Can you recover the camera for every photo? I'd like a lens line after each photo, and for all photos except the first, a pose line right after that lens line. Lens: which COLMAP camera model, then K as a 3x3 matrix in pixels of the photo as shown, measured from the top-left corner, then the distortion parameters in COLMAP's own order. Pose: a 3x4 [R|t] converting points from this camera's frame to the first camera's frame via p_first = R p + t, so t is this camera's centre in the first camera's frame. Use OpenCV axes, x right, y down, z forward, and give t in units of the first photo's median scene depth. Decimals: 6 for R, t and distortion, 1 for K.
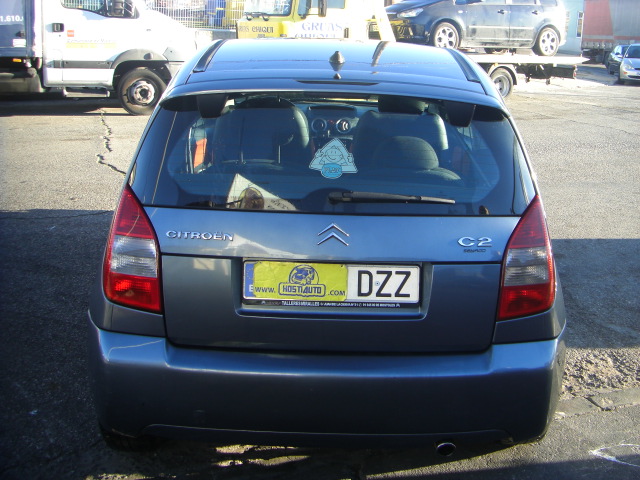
lens RADIAL K [[729.1, 0, 322.0], [0, 729.1, 243.1], [0, 0, 1]] dist [-0.147140, 0.000000]
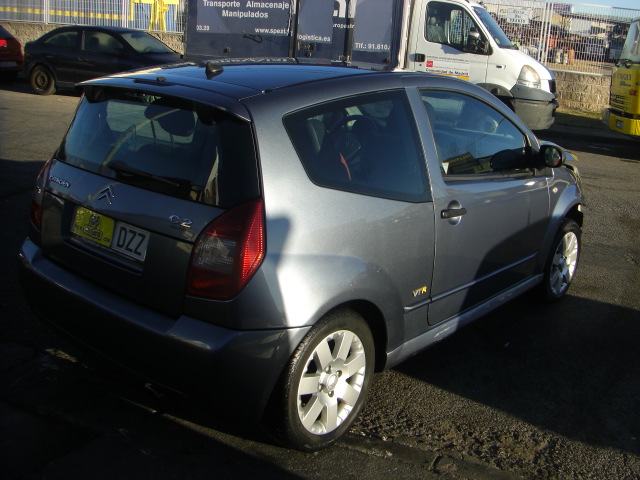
lens RADIAL K [[729.1, 0, 325.4], [0, 729.1, 237.2], [0, 0, 1]] dist [-0.147140, 0.000000]
pose [[0.750266, 0.186042, -0.634420, 0.923016], [-0.229295, 0.973253, 0.014240, -0.037244], [0.620101, 0.134786, 0.772857, 0.197458]]
